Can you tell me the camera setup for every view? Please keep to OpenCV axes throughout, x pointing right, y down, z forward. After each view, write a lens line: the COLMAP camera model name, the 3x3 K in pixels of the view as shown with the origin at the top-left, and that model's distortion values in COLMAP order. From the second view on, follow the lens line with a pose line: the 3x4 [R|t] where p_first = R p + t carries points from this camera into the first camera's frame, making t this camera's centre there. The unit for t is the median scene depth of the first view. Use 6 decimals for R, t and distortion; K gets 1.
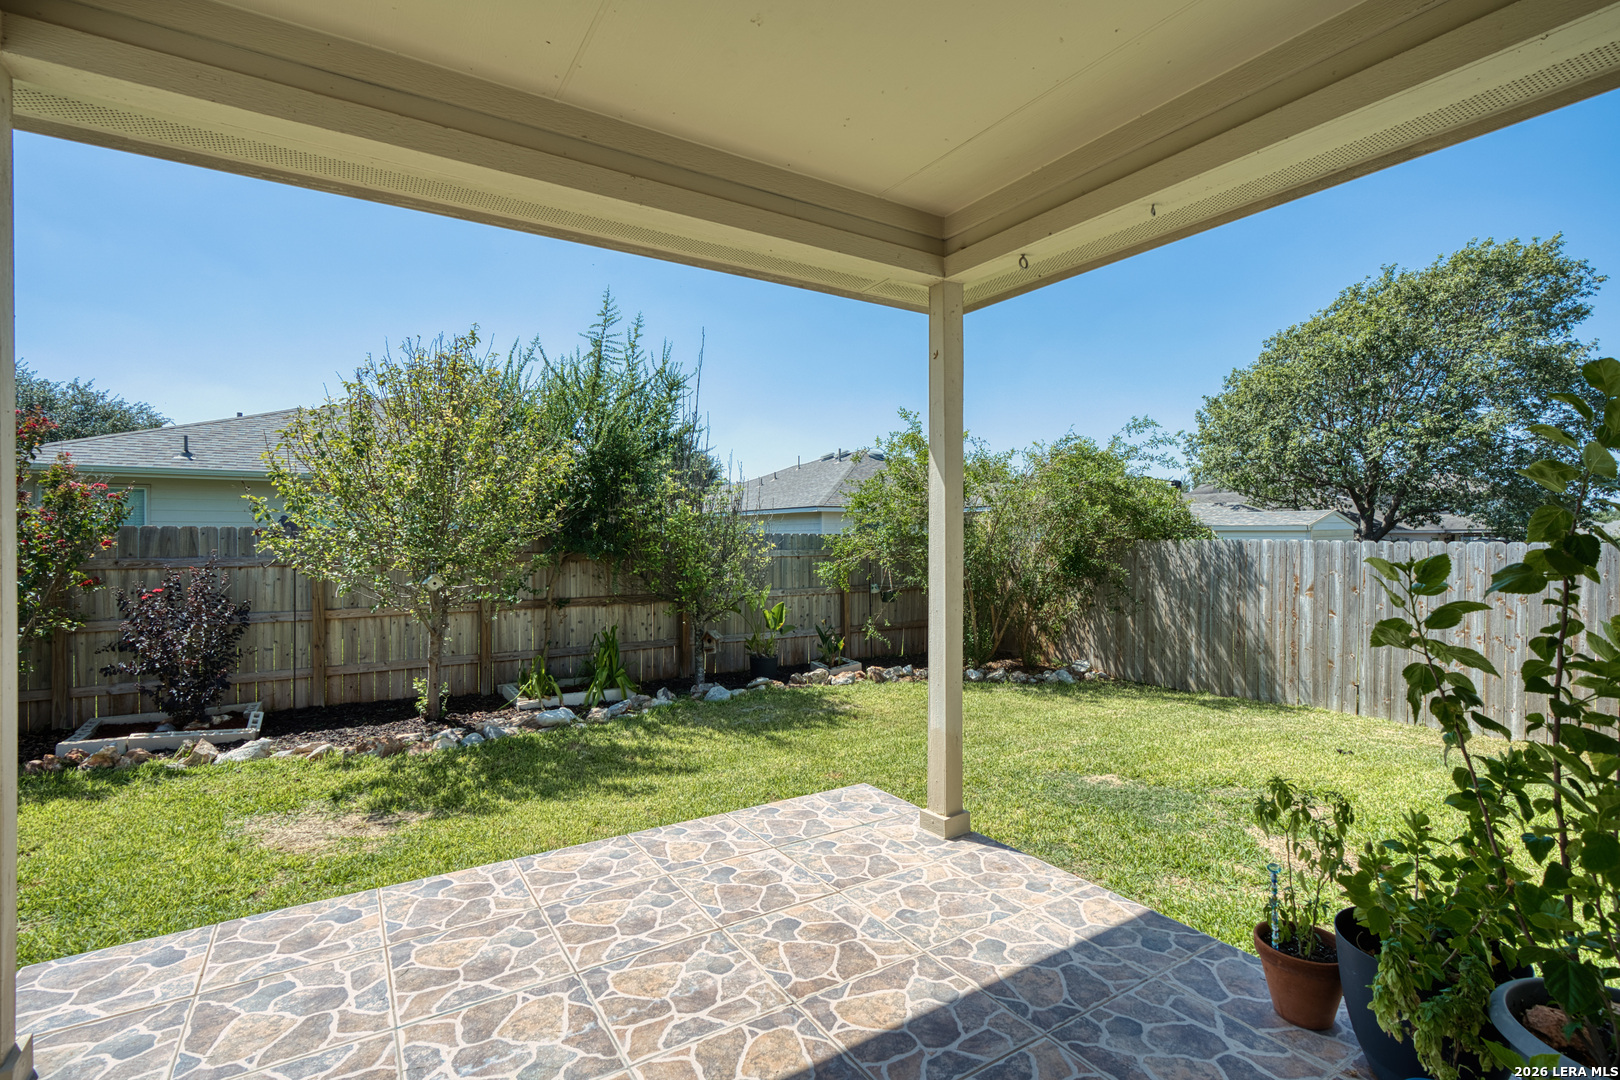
lens RADIAL K [[737.6, 0, 806.5], [0, 737.6, 533.8], [0, 0, 1]] dist [-0.010481, 0.004137]
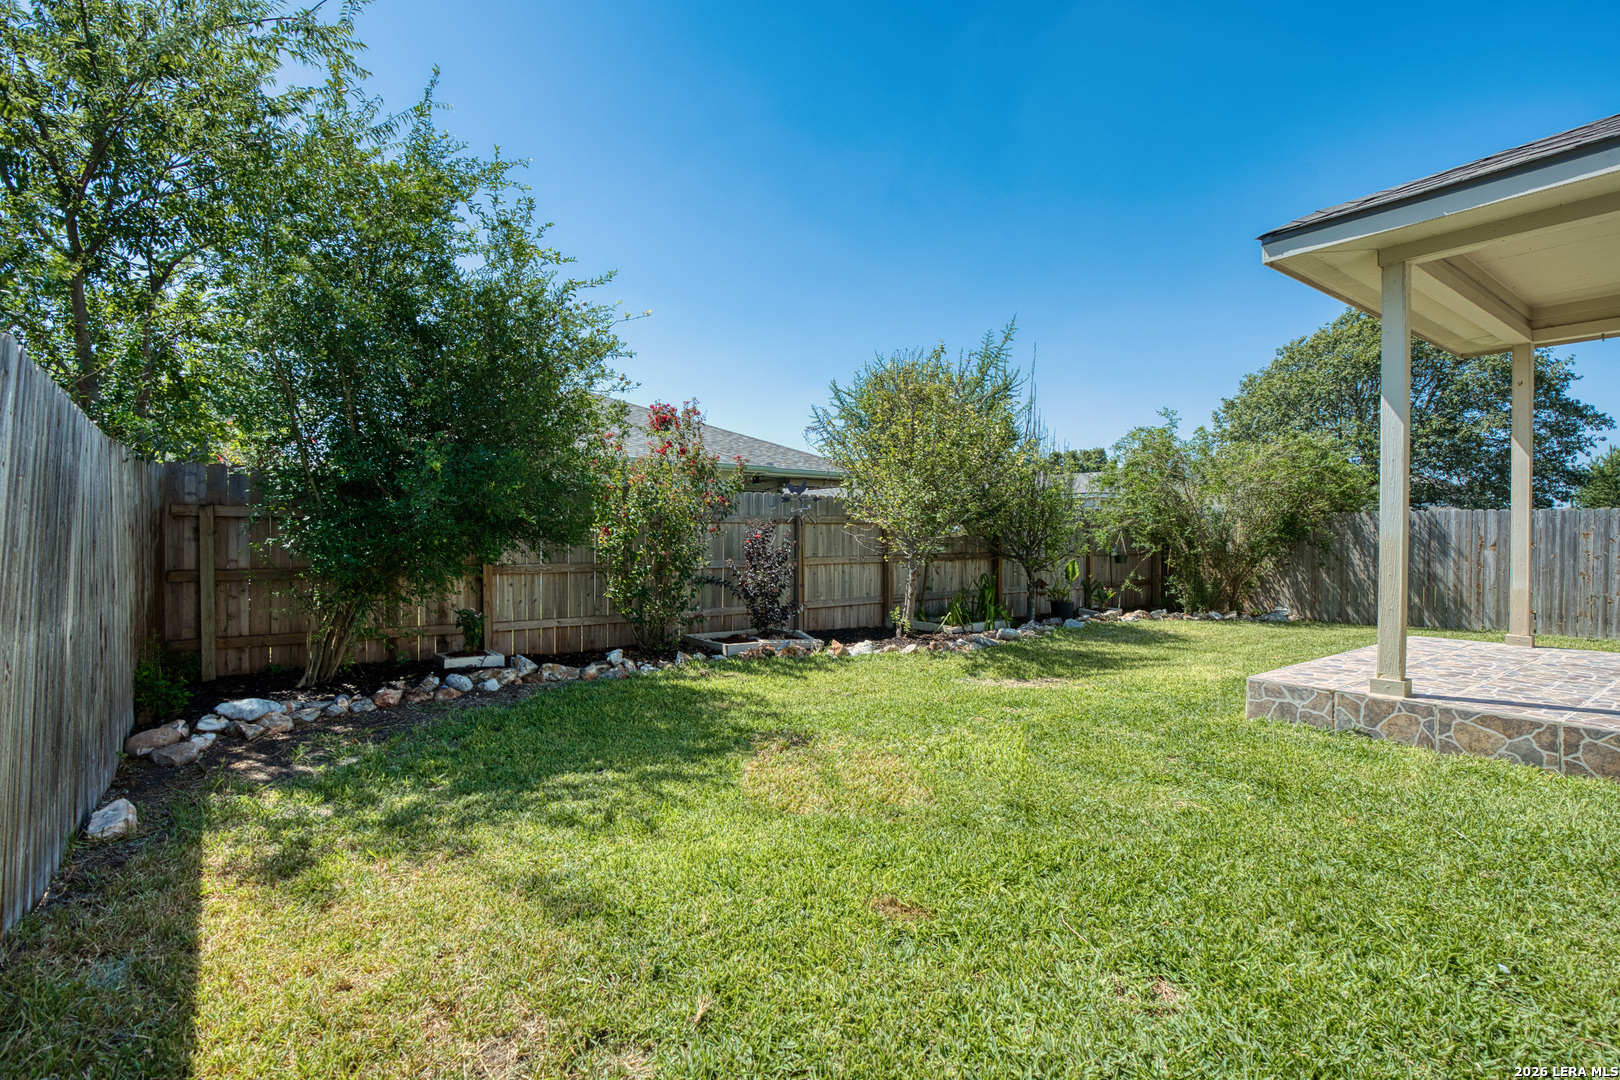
lens RADIAL K [[737.6, 0, 819.4], [0, 737.6, 539.4], [0, 0, 1]] dist [-0.010481, 0.004137]
pose [[0.997978, 0.001629, 0.063540, -0.566844], [-0.002440, 0.999916, 0.012691, 0.043694], [-0.063514, -0.012820, 0.997899, -0.242910]]
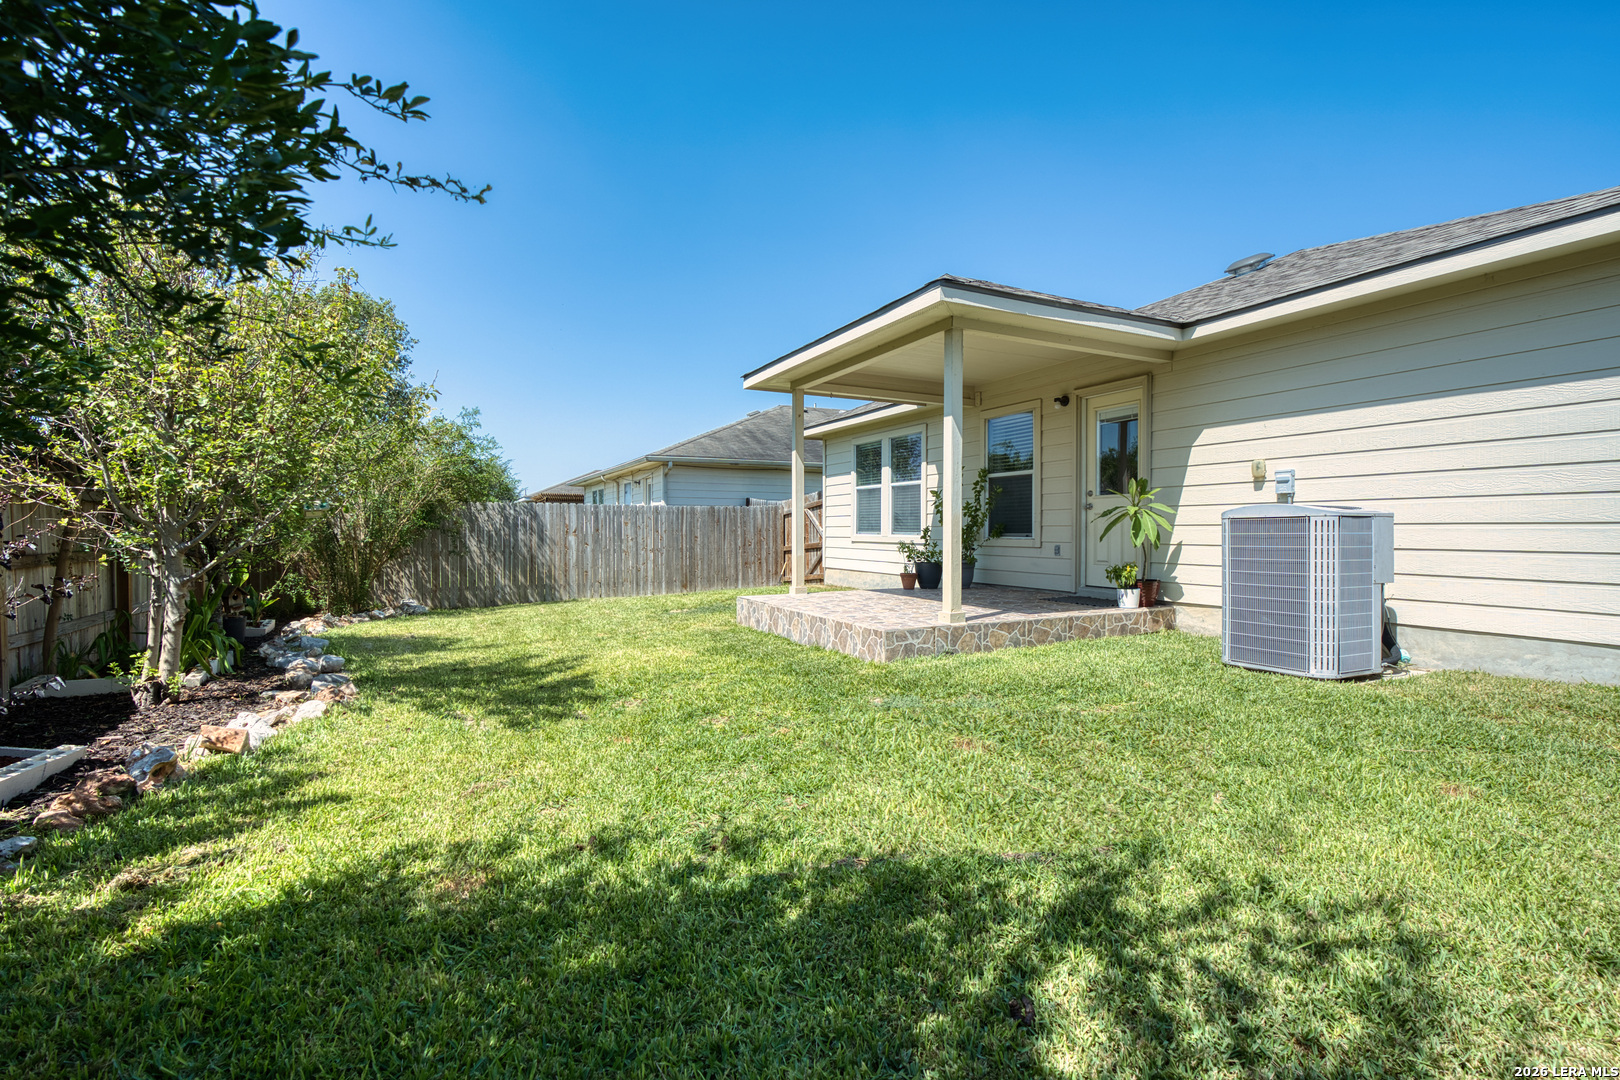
lens RADIAL K [[737.6, 0, 811.5], [0, 737.6, 544.4], [0, 0, 1]] dist [-0.010481, 0.004137]
pose [[0.131276, -0.019919, 0.991146, -0.842075], [-0.003000, 0.999786, 0.020490, 0.058852], [-0.991341, -0.005663, 0.131188, 0.190665]]
